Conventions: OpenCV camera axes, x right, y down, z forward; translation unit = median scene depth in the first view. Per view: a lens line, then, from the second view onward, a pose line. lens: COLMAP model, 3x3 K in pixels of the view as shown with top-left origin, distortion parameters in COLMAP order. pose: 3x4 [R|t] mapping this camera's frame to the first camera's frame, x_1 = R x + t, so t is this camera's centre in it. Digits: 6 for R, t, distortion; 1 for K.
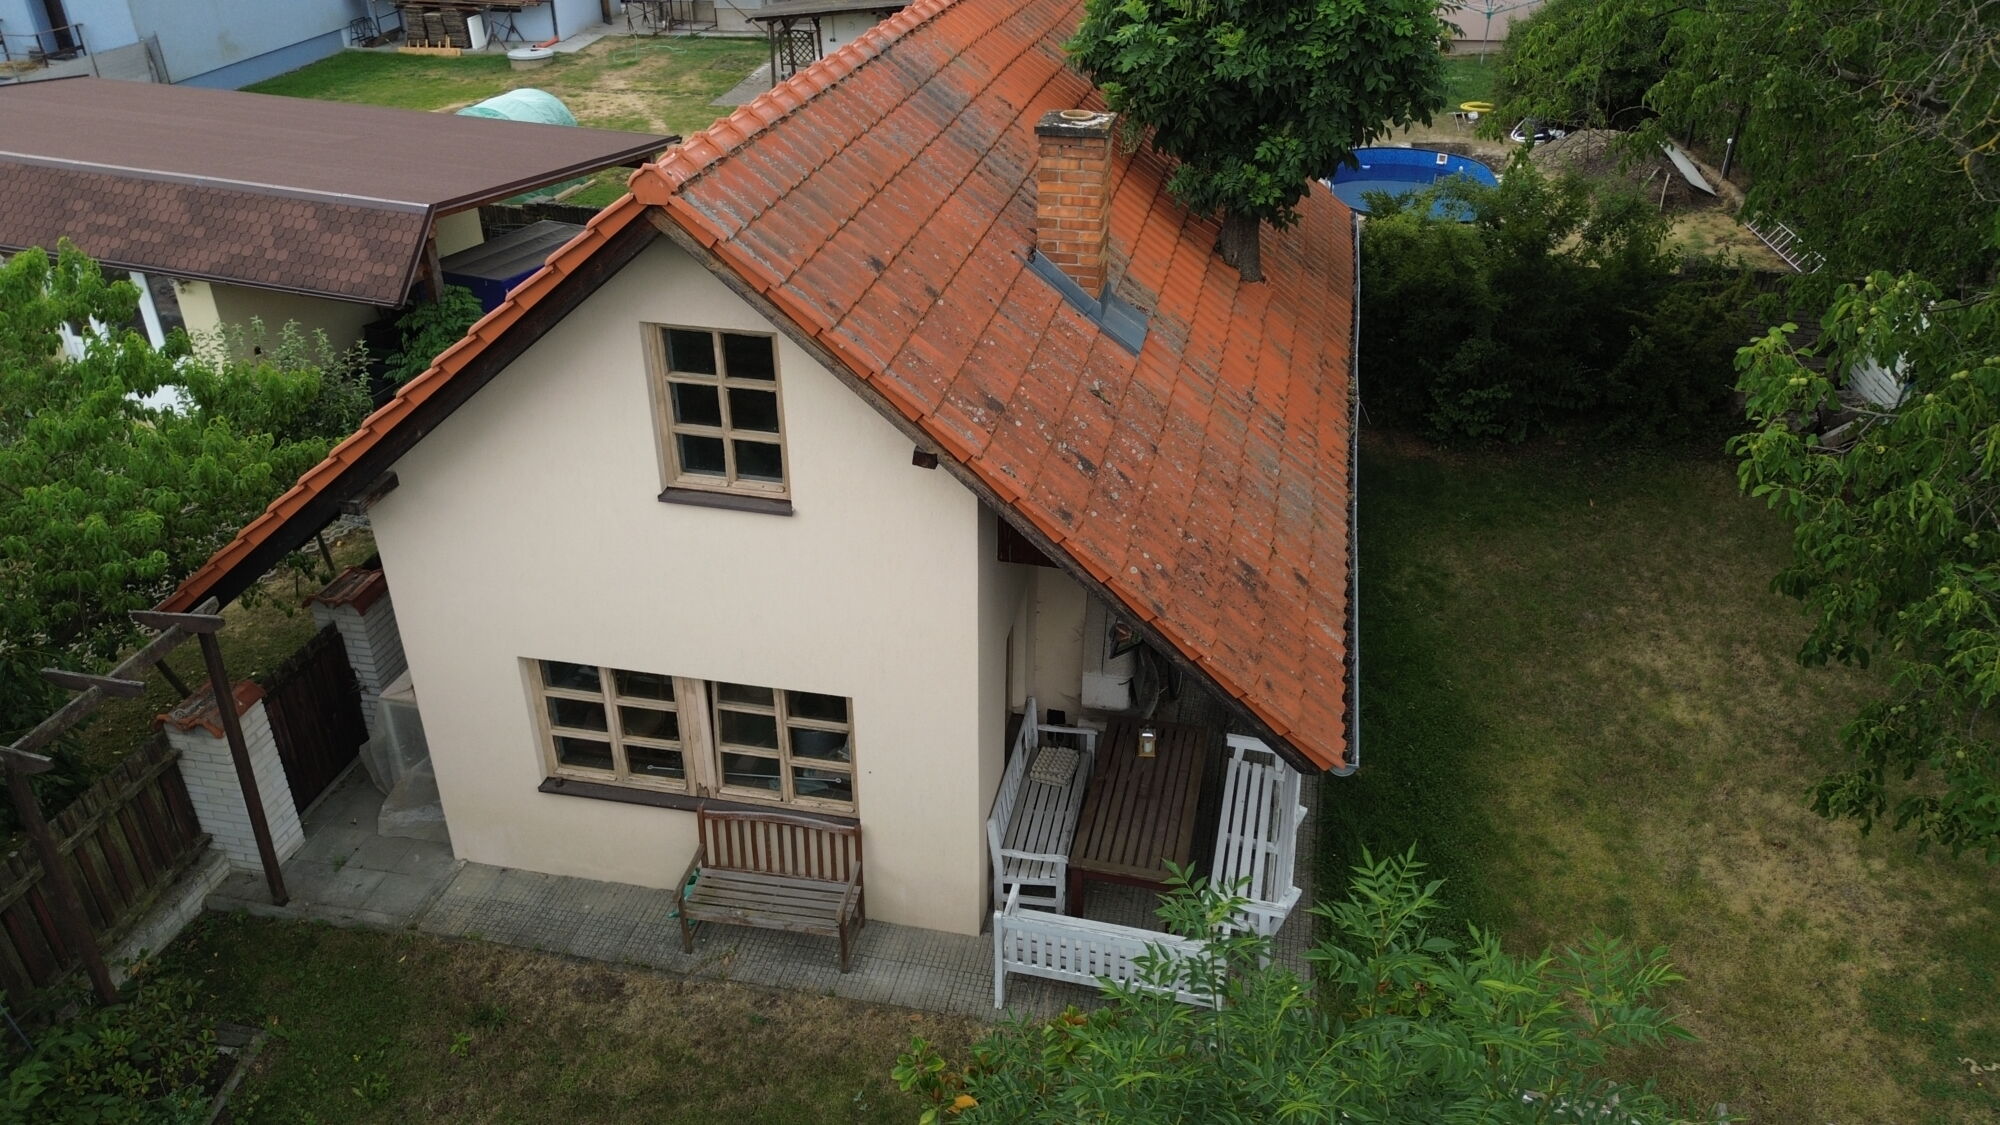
lens RADIAL K [[1430.4, 0, 1000.0], [0, 1430.4, 562.5], [0, 0, 1]] dist [0.034721, -0.001368]
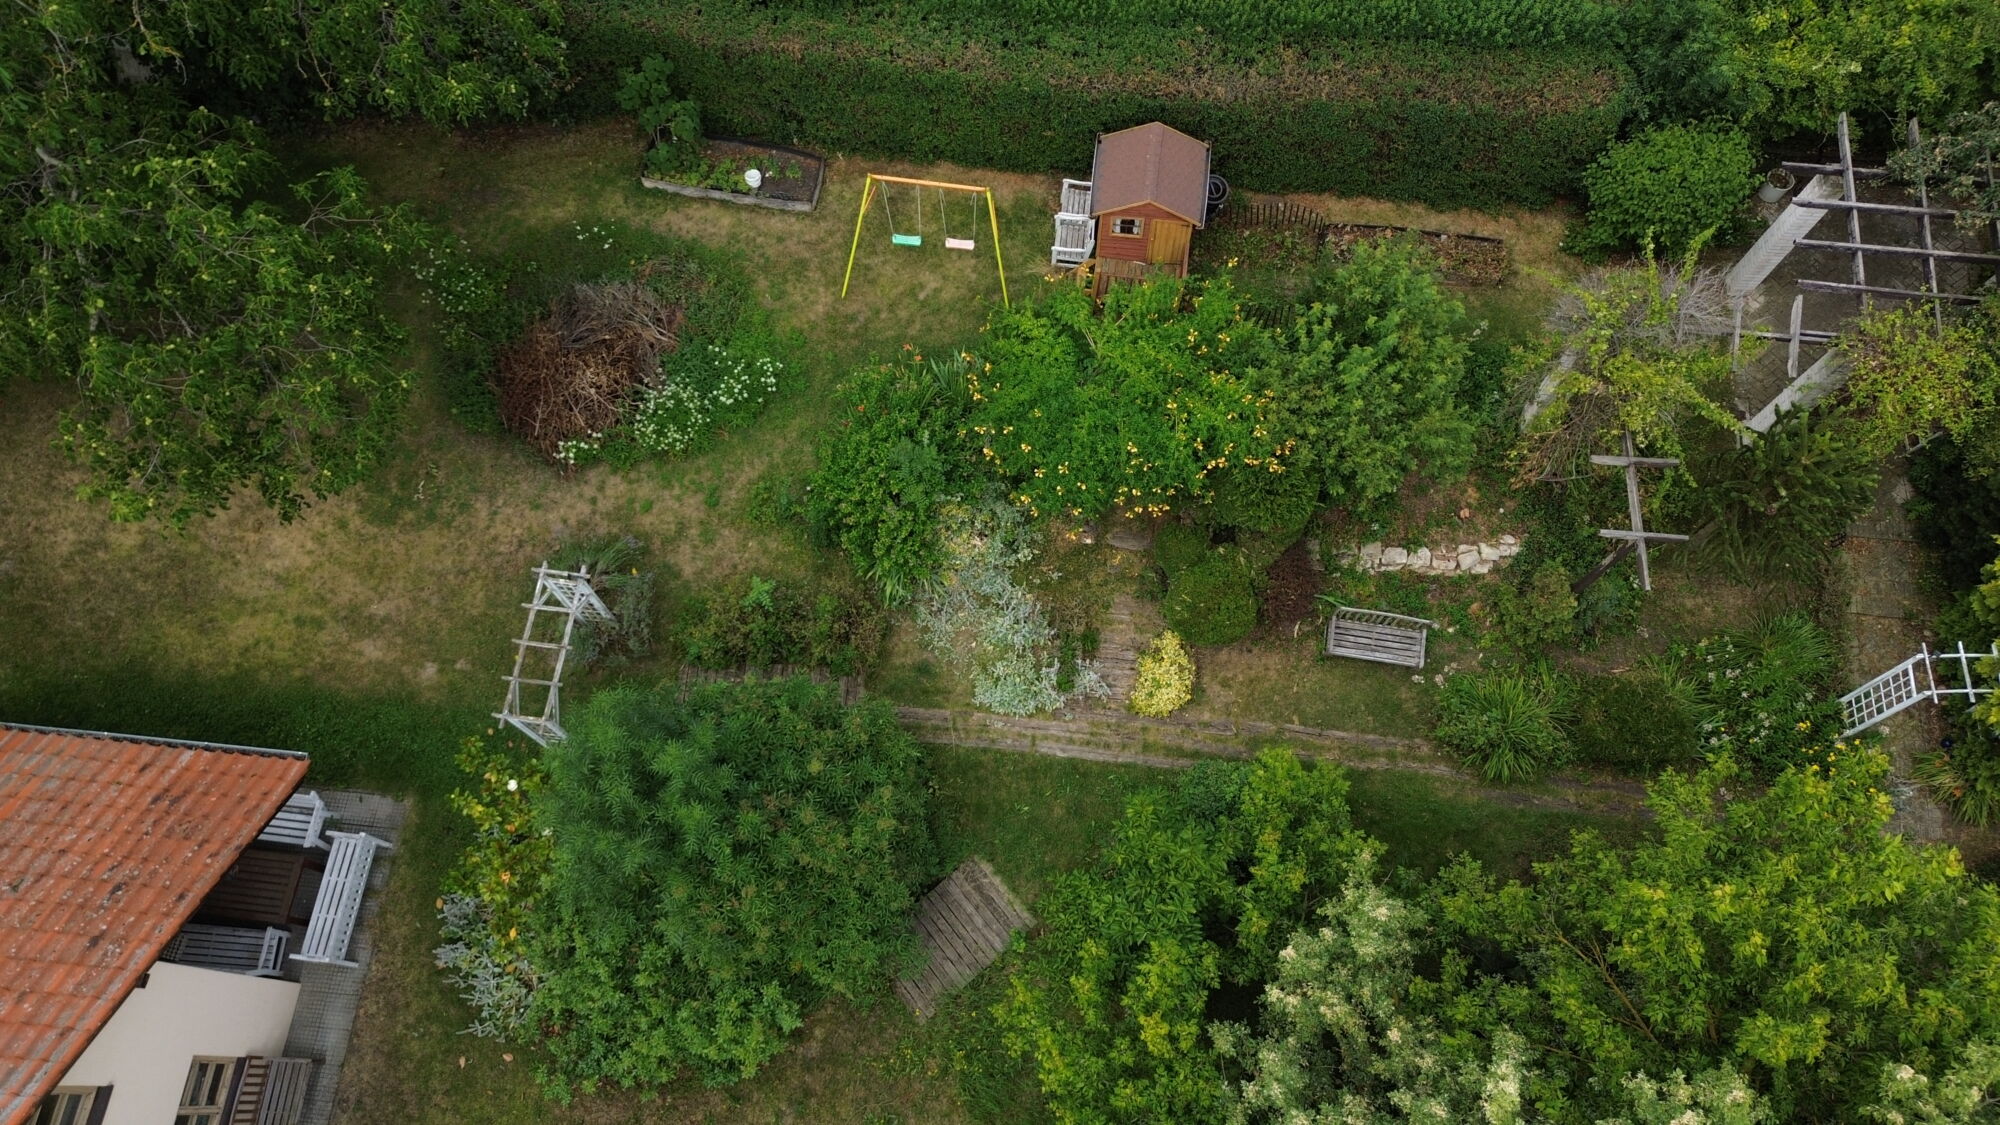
lens RADIAL K [[1430.4, 0, 1000.0], [0, 1430.4, 562.5], [0, 0, 1]] dist [0.034721, -0.001368]
pose [[-0.105366, -0.933904, 0.341646, -0.227598], [0.490576, 0.250028, 0.834758, -0.913090], [-0.865005, 0.255558, 0.431806, -0.597020]]
